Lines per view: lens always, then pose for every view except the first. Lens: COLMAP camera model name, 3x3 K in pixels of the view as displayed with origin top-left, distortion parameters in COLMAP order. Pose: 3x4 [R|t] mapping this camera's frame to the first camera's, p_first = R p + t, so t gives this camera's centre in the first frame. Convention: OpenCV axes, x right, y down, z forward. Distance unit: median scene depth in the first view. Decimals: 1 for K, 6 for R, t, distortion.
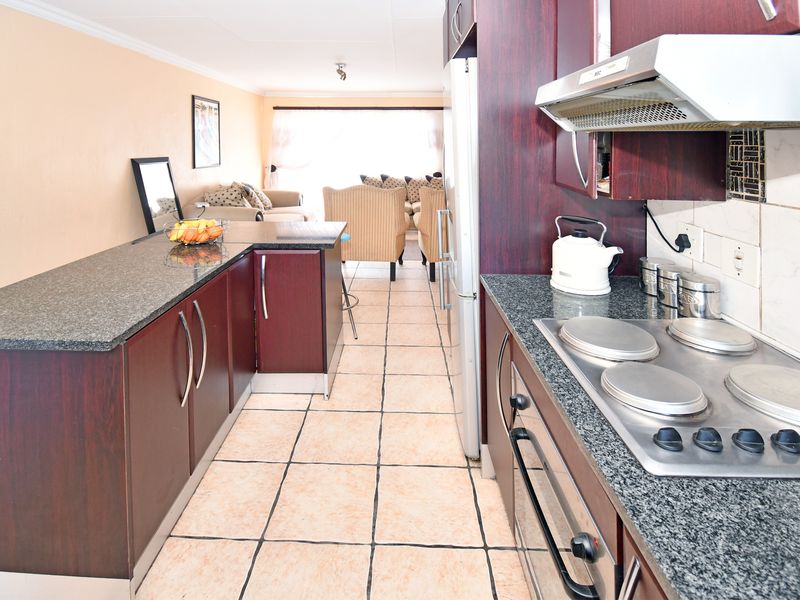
lens RADIAL K [[434.2, 0, 399.0], [0, 434.2, 261.5], [0, 0, 1]] dist [0.001498, 0.000059]
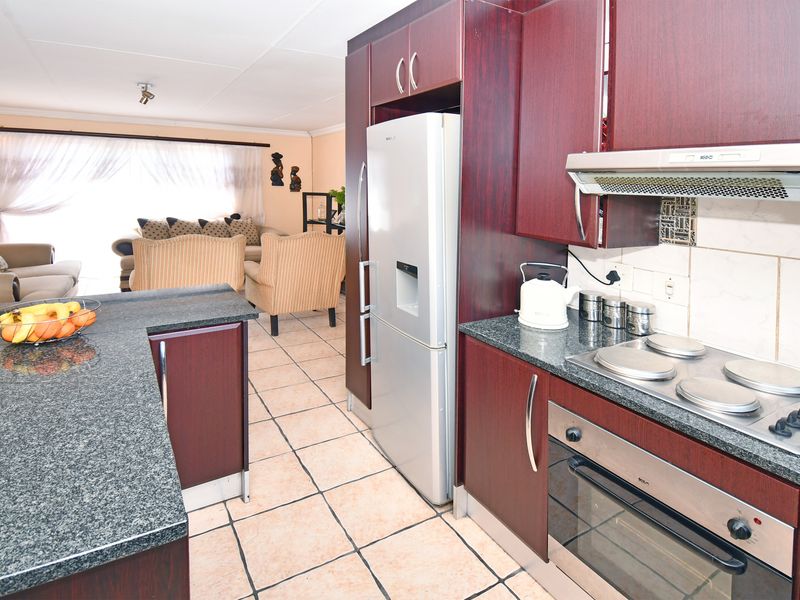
lens RADIAL K [[442.7, 0, 410.2], [0, 442.7, 299.2], [0, 0, 1]] dist [-0.001753, -0.000271]
pose [[0.841925, -0.118745, 0.526366, -0.462767], [0.118586, 0.992355, 0.034191, -0.080667], [-0.526402, 0.033633, 0.849570, 0.178915]]
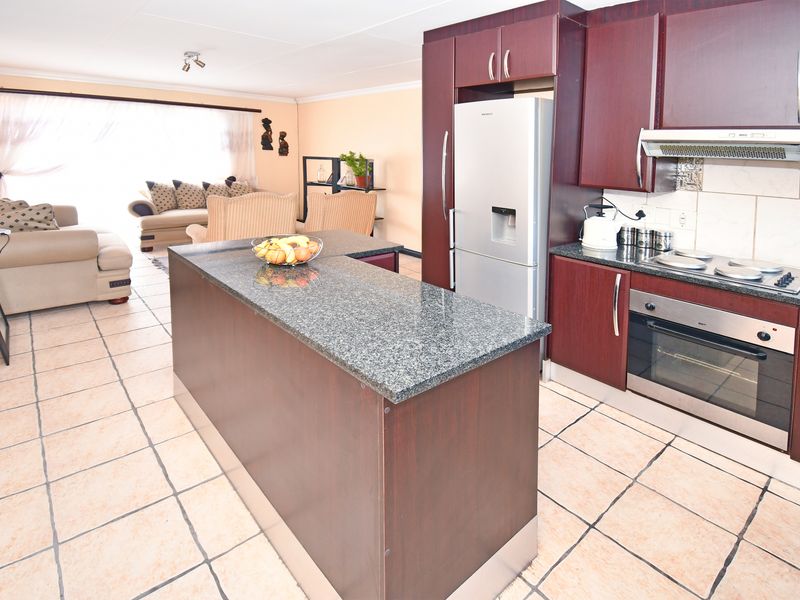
lens RADIAL K [[421.0, 0, 400.5], [0, 421.0, 290.1], [0, 0, 1]] dist [0.001388, -0.000184]
pose [[0.745764, -0.190101, 0.638512, -1.154015], [0.145671, 0.981763, 0.122155, -0.082104], [-0.650089, 0.001914, 0.759855, 0.246204]]
